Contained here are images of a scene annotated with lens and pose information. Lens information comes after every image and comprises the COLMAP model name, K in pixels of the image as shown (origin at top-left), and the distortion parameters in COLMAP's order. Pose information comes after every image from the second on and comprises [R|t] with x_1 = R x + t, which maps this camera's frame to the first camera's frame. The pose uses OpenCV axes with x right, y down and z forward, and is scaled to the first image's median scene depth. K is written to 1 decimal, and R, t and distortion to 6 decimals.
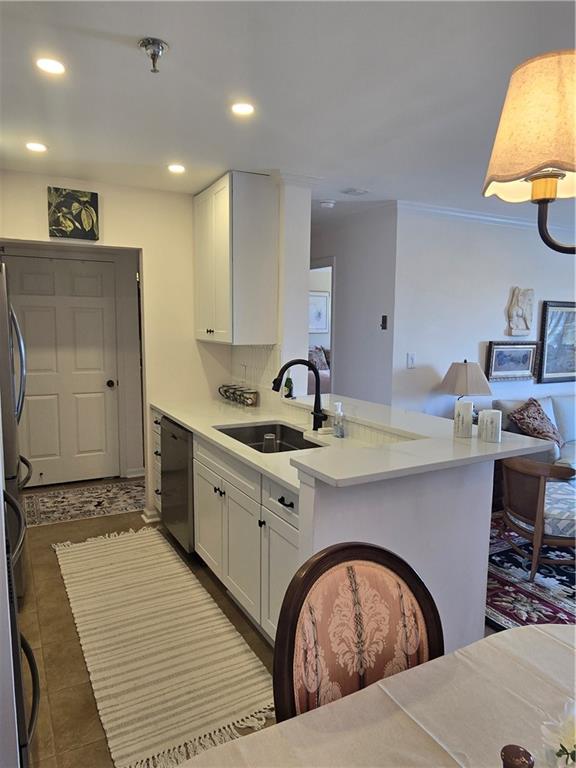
lens RADIAL K [[520.0, 0, 287.1], [0, 520.0, 386.3], [0, 0, 1]] dist [-0.003406, 0.001533]
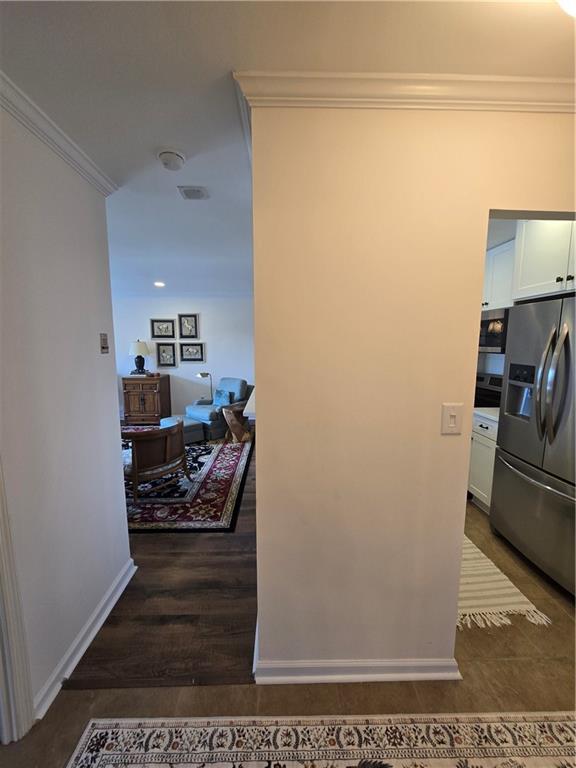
lens RADIAL K [[314.4, 0, 288.6], [0, 314.4, 382.4], [0, 0, 1]] dist [-0.010736, 0.003406]
pose [[-0.891577, -0.066514, 0.447959, -0.209939], [0.047683, 0.969869, 0.238914, -0.144688], [-0.450352, 0.234370, -0.861541, 1.139823]]
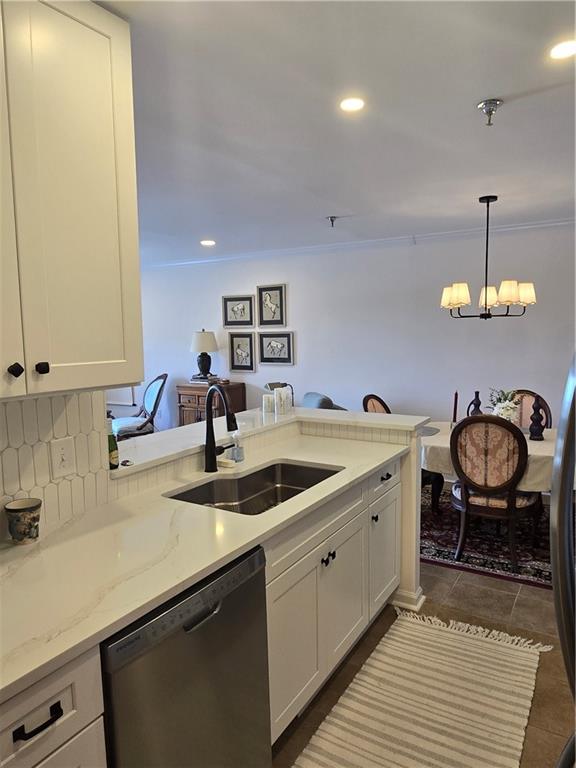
lens RADIAL K [[520.0, 0, 291.4], [0, 520.0, 384.2], [0, 0, 1]] dist [-0.003406, 0.001533]
pose [[-0.500381, -0.090341, 0.861079, -0.421012], [0.116955, 0.978373, 0.170611, -0.103910], [-0.857870, 0.186078, -0.478993, 0.784158]]
